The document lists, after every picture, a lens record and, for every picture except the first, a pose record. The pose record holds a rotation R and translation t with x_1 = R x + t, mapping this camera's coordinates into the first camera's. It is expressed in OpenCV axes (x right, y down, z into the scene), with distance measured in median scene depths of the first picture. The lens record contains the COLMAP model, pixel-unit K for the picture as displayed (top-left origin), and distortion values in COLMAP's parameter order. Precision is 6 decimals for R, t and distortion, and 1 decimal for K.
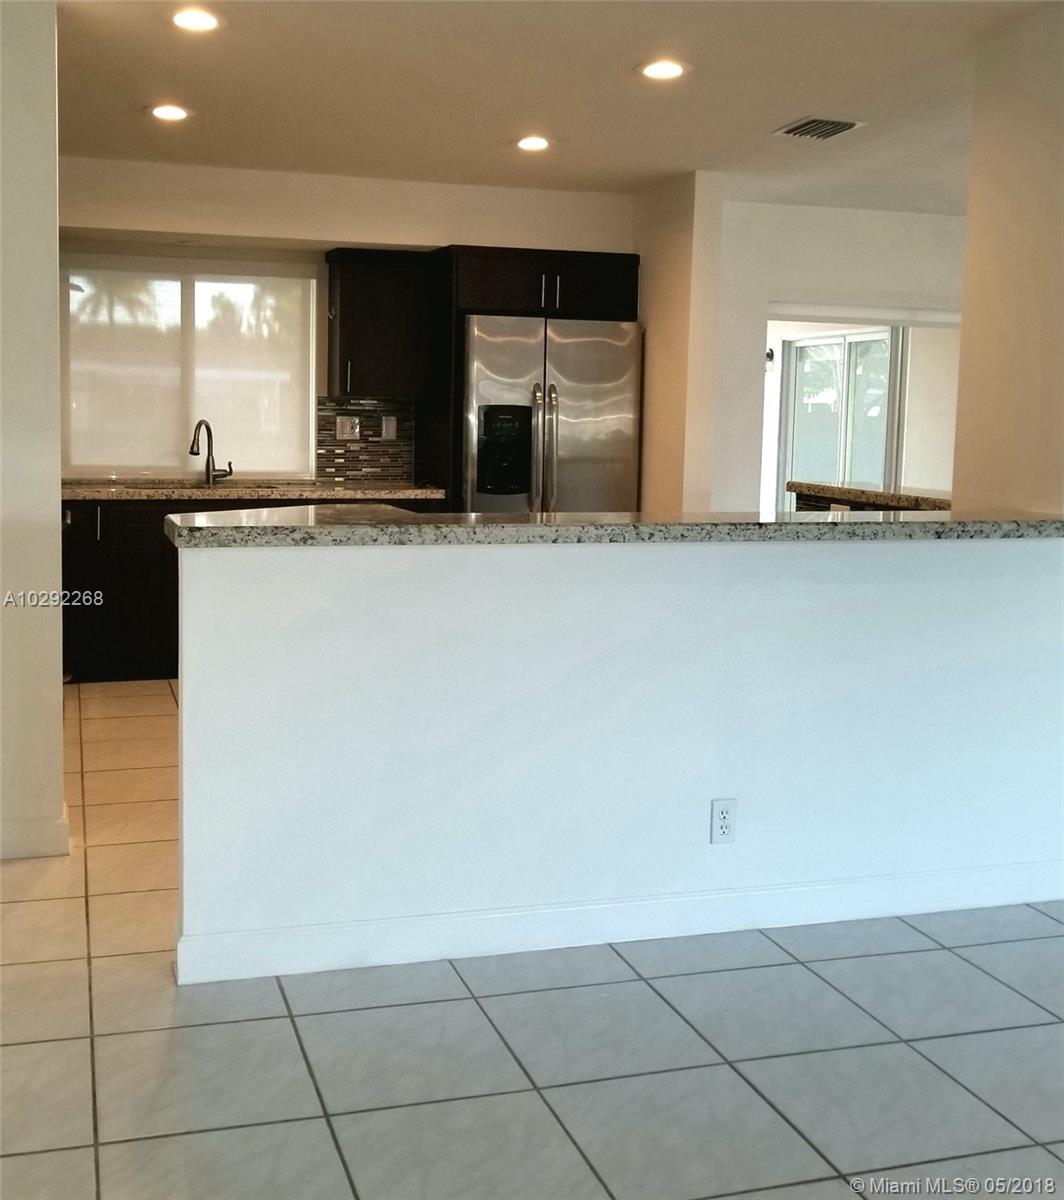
lens RADIAL K [[1321.8, 0, 450.2], [0, 1321.8, 541.3], [0, 0, 1]] dist [-0.012496, 0.003214]
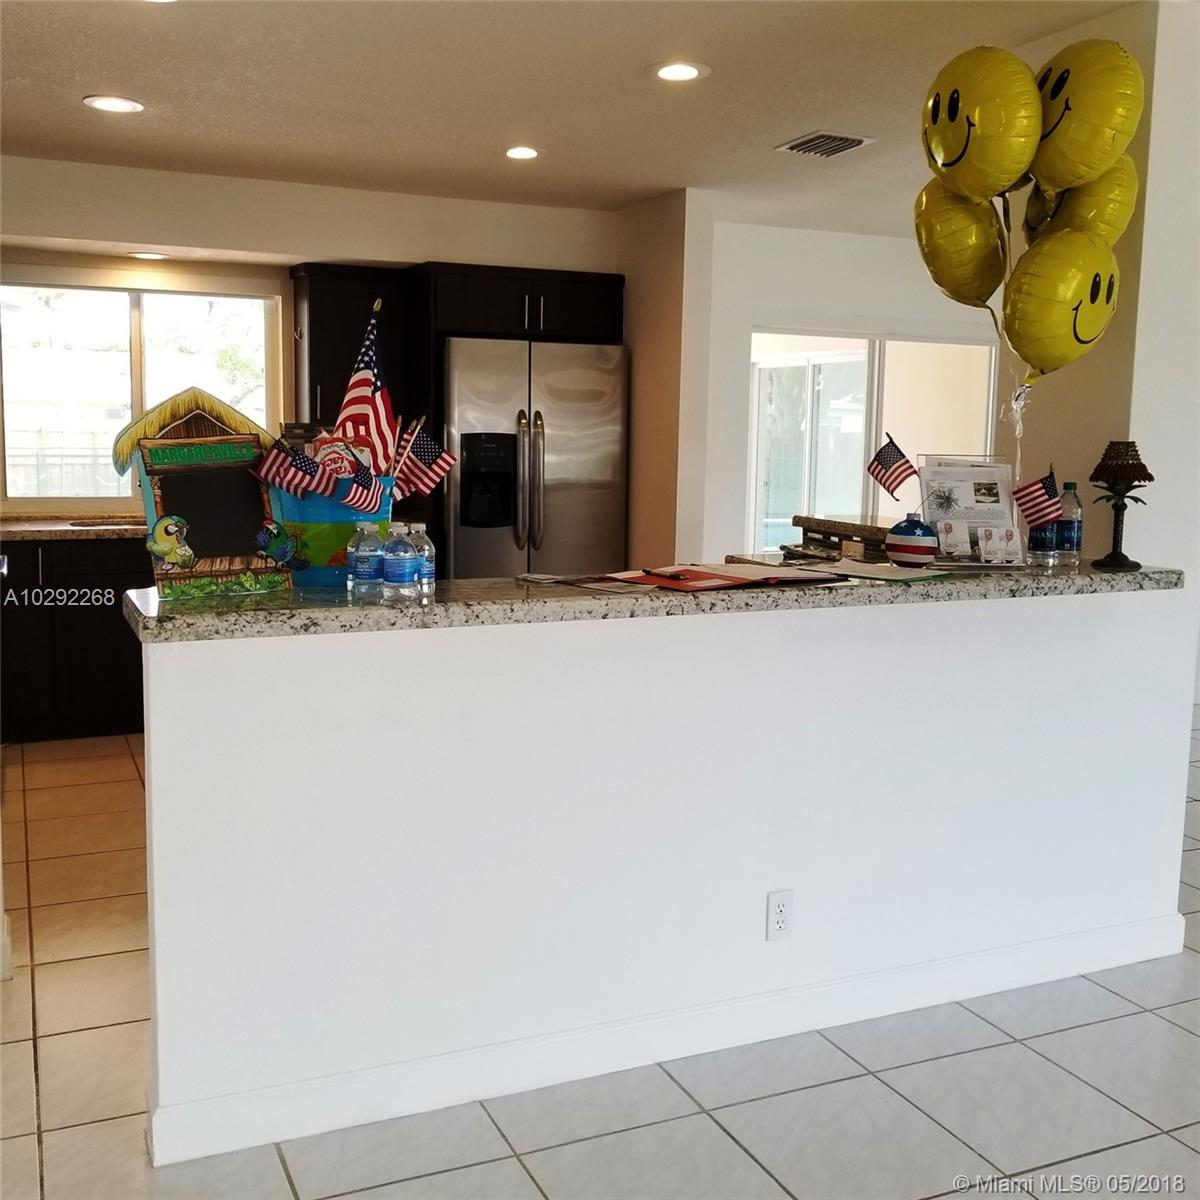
lens RADIAL K [[1262.1, 0, 577.7], [0, 1262.1, 577.0], [0, 0, 1]] dist [-0.003556, -0.015632]
pose [[0.990013, -0.017588, 0.139877, -0.045213], [0.014335, 0.999604, 0.024230, -0.040572], [-0.140248, -0.021983, 0.989872, 0.183758]]
